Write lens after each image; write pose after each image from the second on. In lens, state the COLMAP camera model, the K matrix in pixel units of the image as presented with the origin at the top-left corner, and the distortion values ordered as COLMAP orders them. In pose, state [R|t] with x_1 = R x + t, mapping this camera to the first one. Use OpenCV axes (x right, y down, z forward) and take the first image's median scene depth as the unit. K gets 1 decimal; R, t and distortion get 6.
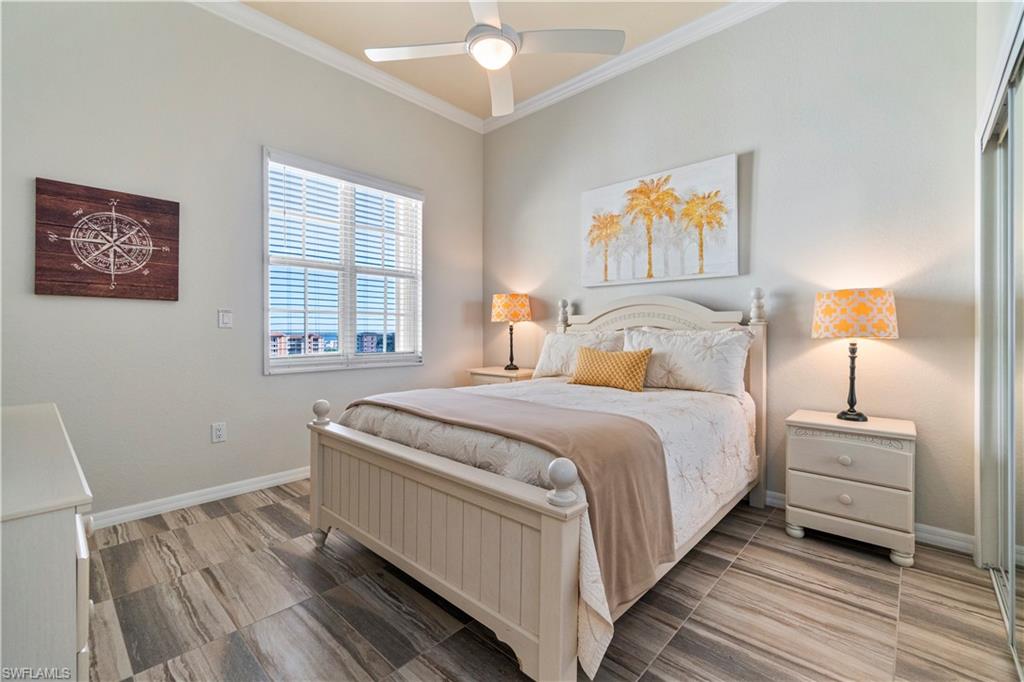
lens RADIAL K [[437.2, 0, 515.4], [0, 437.2, 326.0], [0, 0, 1]] dist [-0.018537, -0.000120]
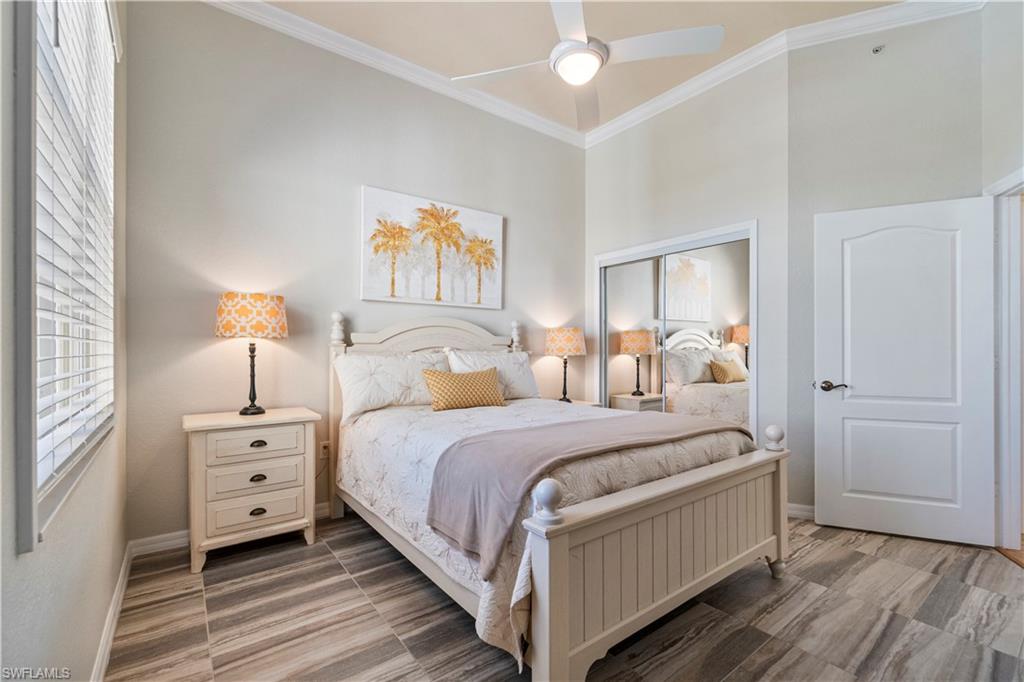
lens RADIAL K [[444.4, 0, 508.7], [0, 444.4, 338.7], [0, 0, 1]] dist [0.000374, 0.000142]
pose [[0.181742, 0.018758, 0.983167, -0.705437], [-0.016640, 0.999734, -0.015999, -0.005278], [-0.983205, -0.013452, 0.182006, 0.642754]]
